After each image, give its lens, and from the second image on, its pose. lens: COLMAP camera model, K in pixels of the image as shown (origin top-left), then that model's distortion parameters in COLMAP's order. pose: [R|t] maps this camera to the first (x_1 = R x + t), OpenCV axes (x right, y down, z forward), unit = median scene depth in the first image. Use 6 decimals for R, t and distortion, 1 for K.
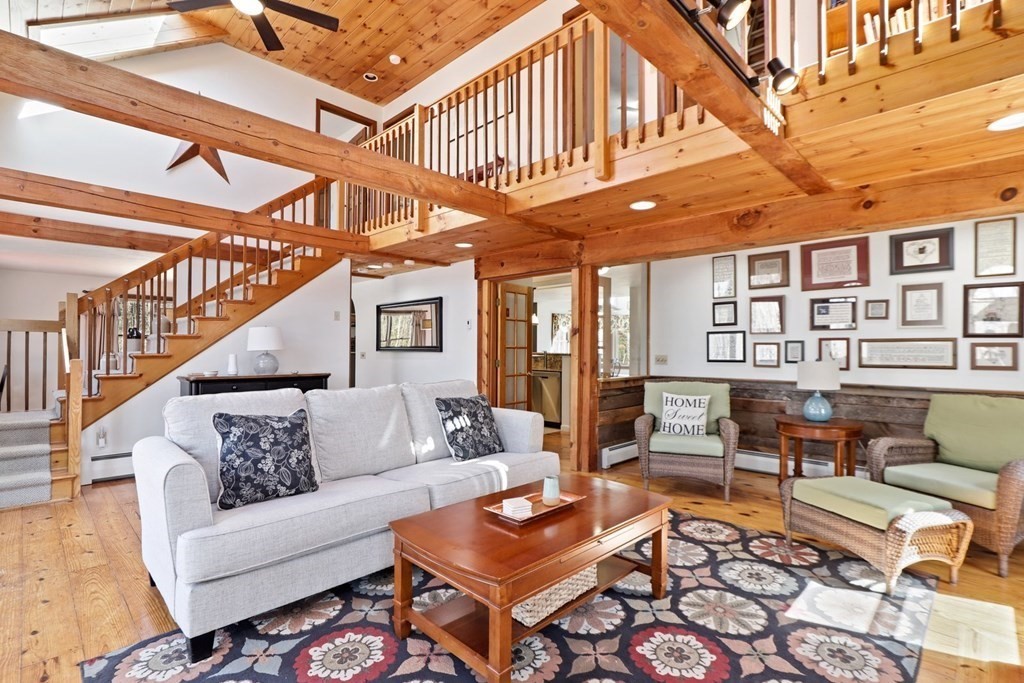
lens RADIAL K [[492.9, 0, 509.9], [0, 492.9, 338.5], [0, 0, 1]] dist [0.003241, 0.000608]
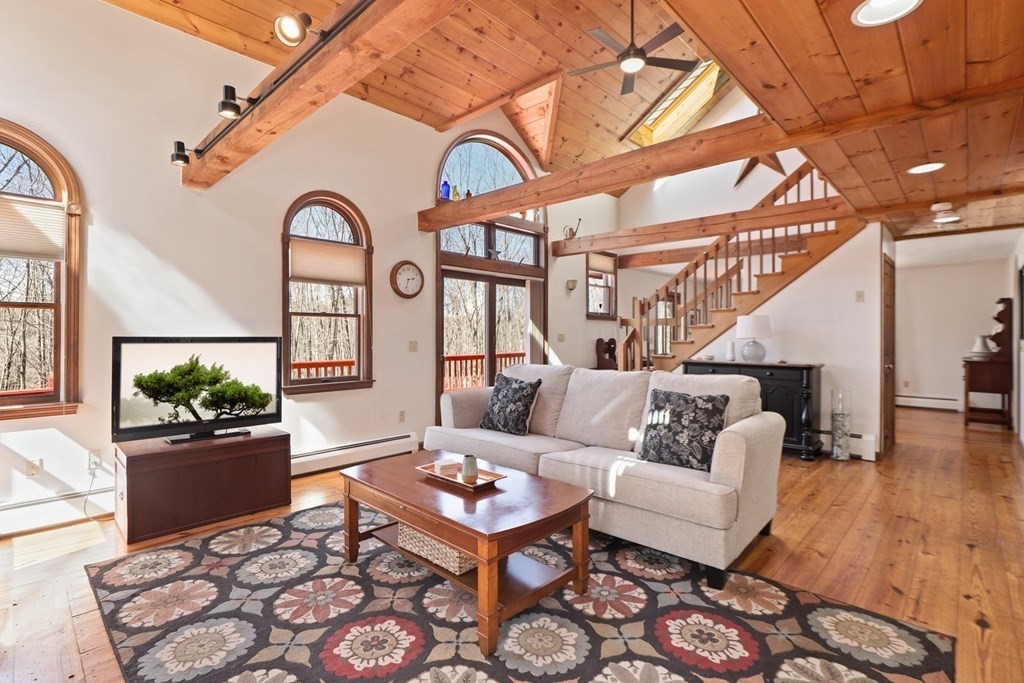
lens RADIAL K [[457.1, 0, 508.0], [0, 457.1, 336.7], [0, 0, 1]] dist [-0.020888, -0.000086]
pose [[0.036936, 0.000818, -0.999317, 0.522994], [0.019413, 0.999810, 0.001536, 0.012740], [0.999129, -0.019456, 0.036914, 0.522017]]
